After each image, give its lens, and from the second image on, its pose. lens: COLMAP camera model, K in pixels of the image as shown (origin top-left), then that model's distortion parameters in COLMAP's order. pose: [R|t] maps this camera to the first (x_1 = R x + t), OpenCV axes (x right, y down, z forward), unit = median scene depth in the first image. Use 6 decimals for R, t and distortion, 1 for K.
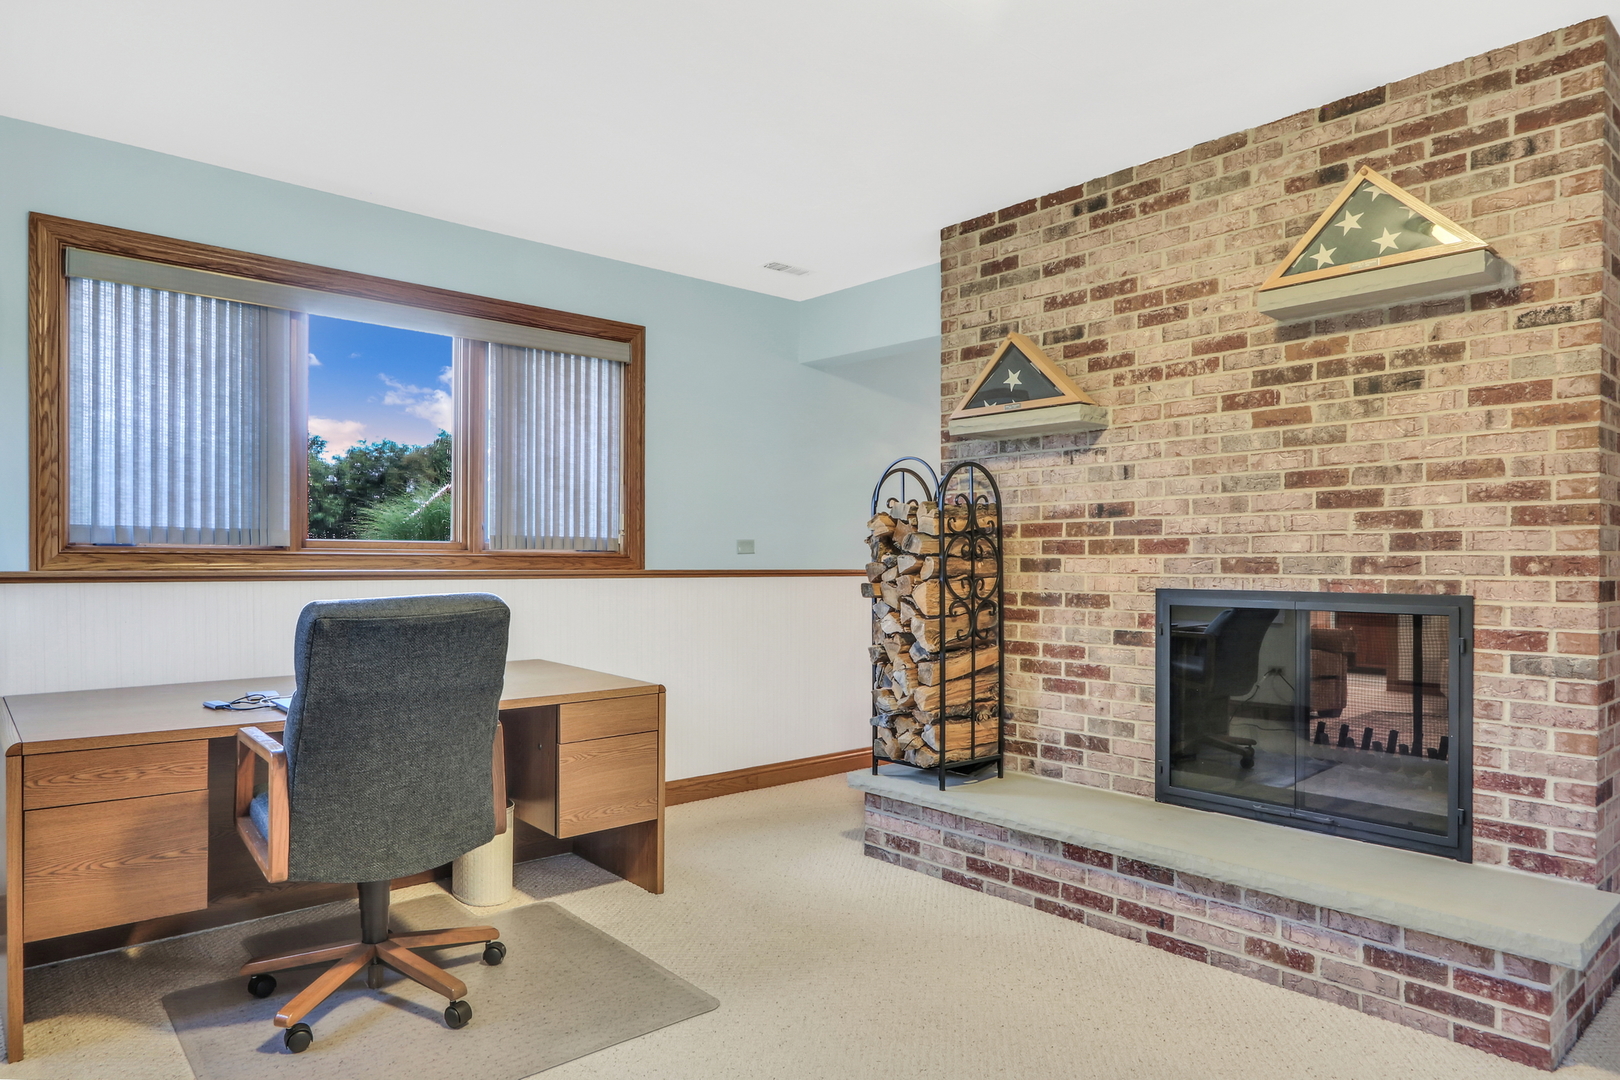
lens RADIAL K [[984.2, 0, 829.1], [0, 984.2, 562.2], [0, 0, 1]] dist [0.001856, 0.001673]
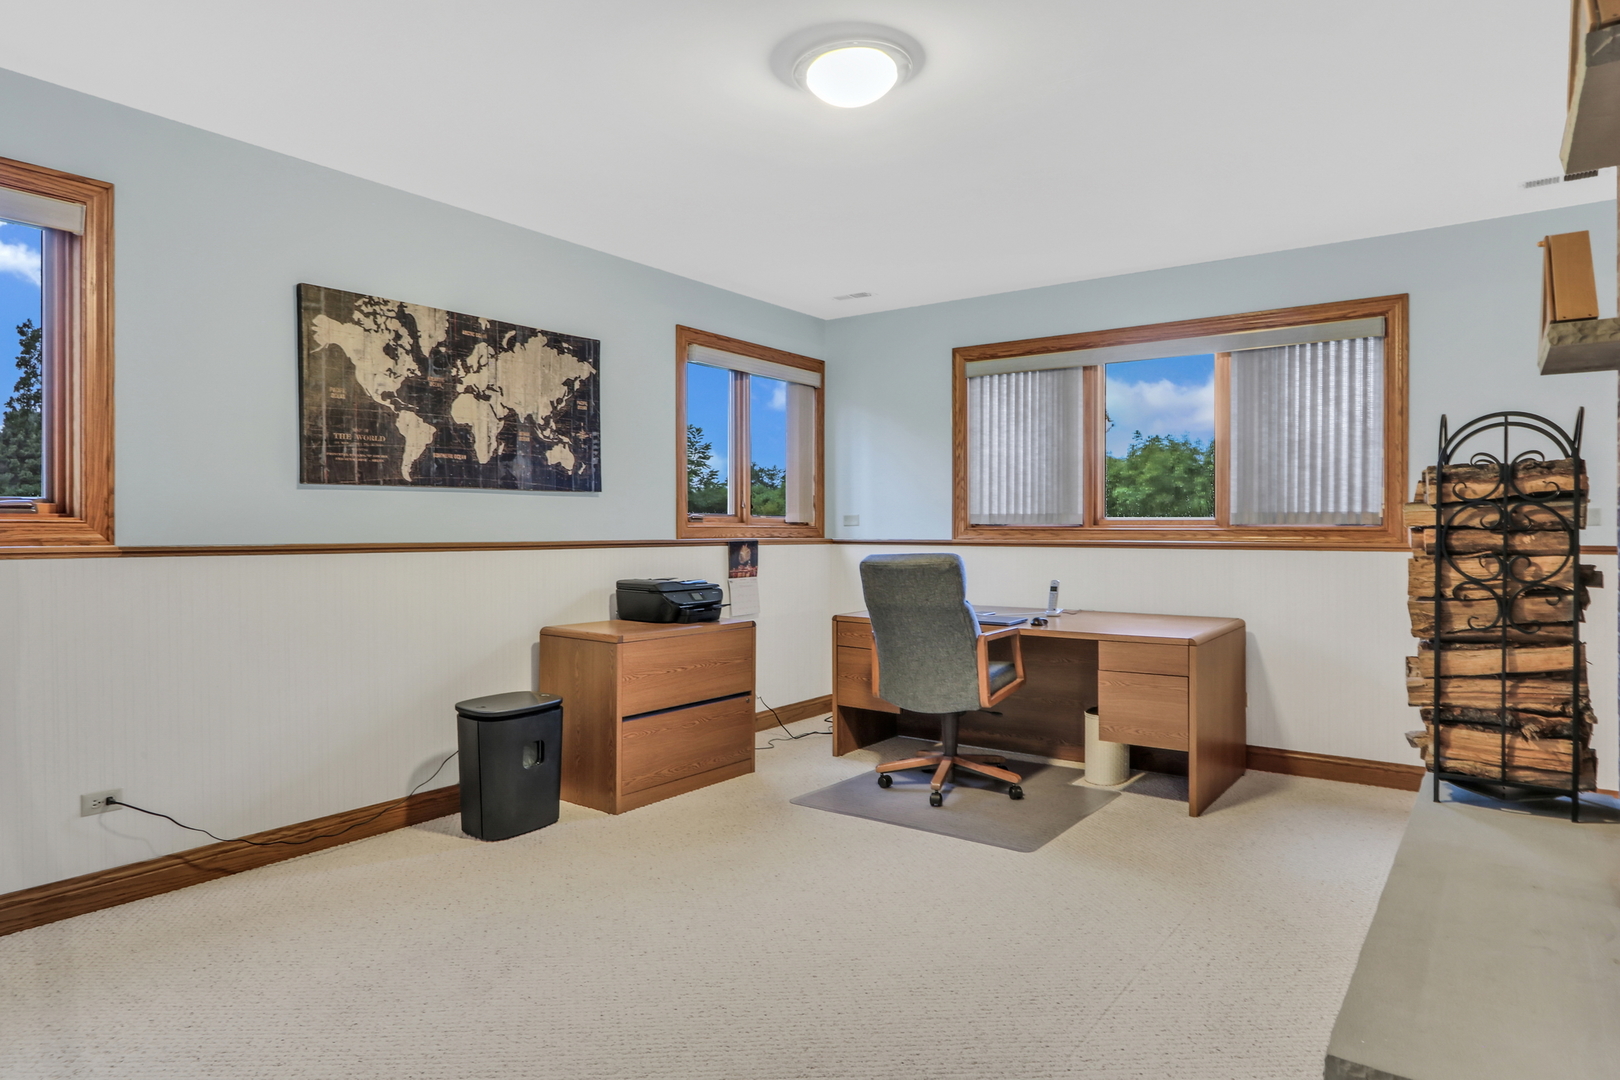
lens RADIAL K [[993.5, 0, 807.1], [0, 993.5, 538.4], [0, 0, 1]] dist [-0.000198, 0.000548]
pose [[0.212704, 0.004422, -0.977107, 0.965525], [-0.003190, 0.999988, 0.003832, 0.001047], [0.977112, 0.002302, 0.212715, 0.318837]]
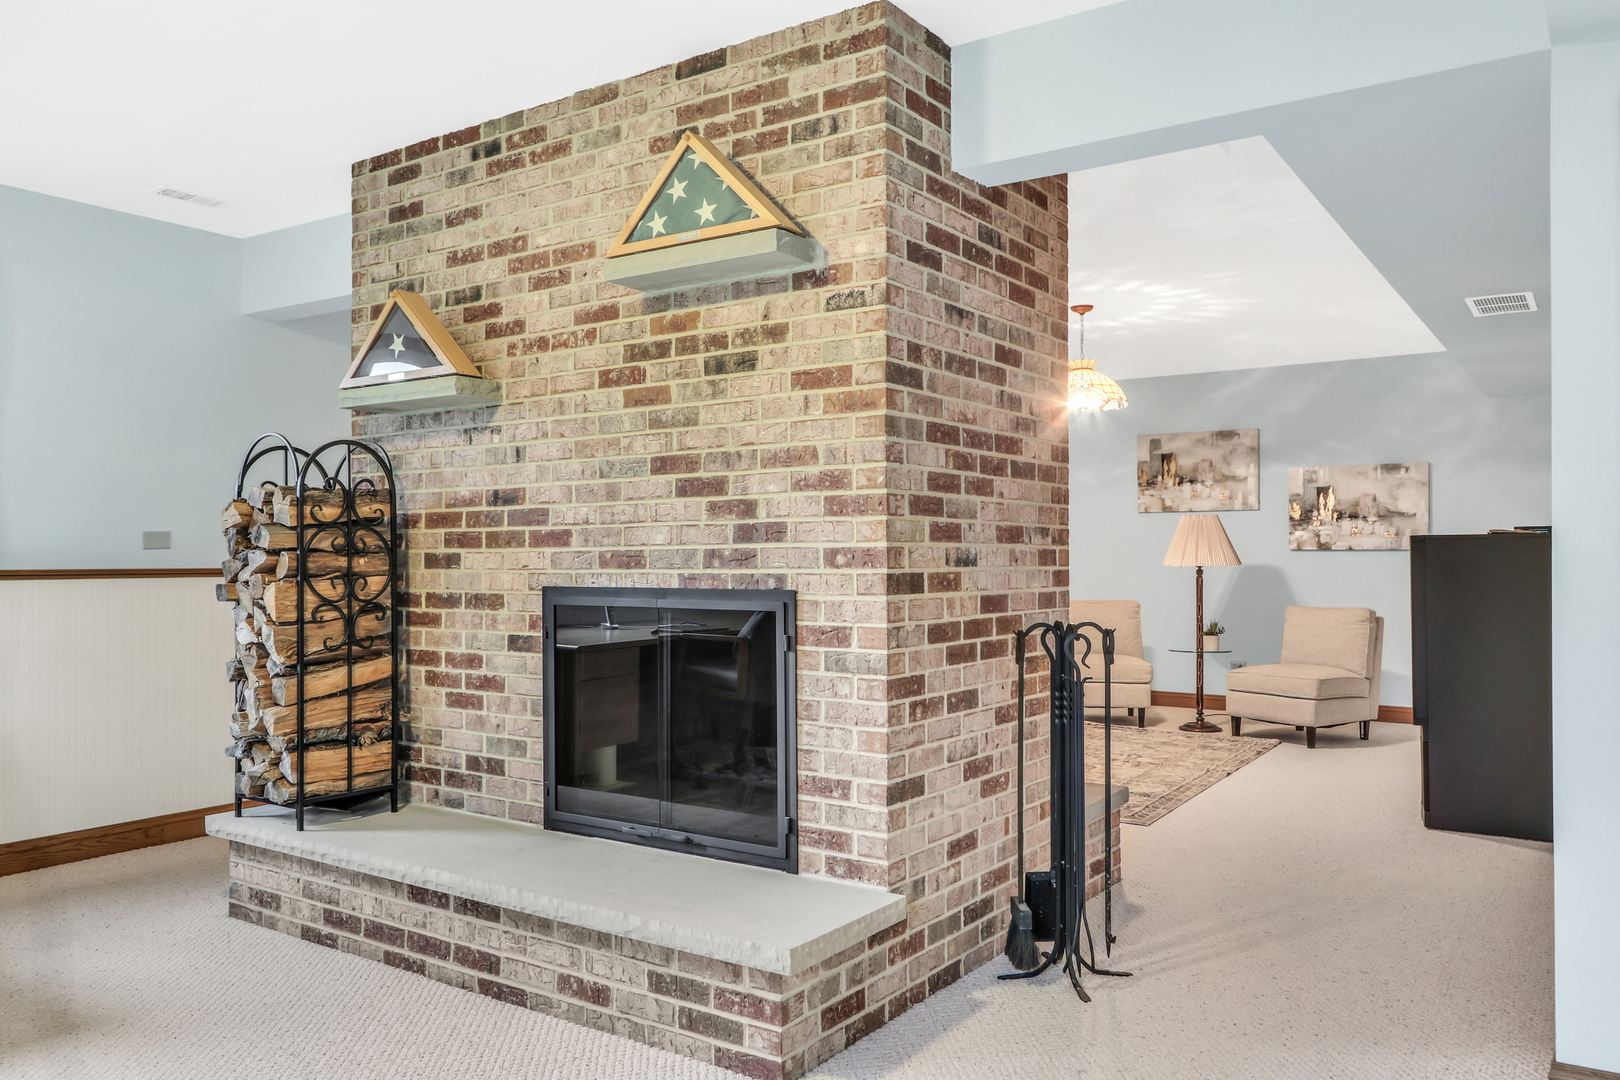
lens RADIAL K [[1189.8, 0, 784.5], [0, 1189.8, 530.5], [0, 0, 1]] dist [-0.001324, 0.006822]
pose [[0.974170, -0.001360, 0.225812, 0.330270], [0.006557, 0.999731, -0.022266, 0.001908], [-0.225721, 0.023172, 0.973916, -0.096765]]
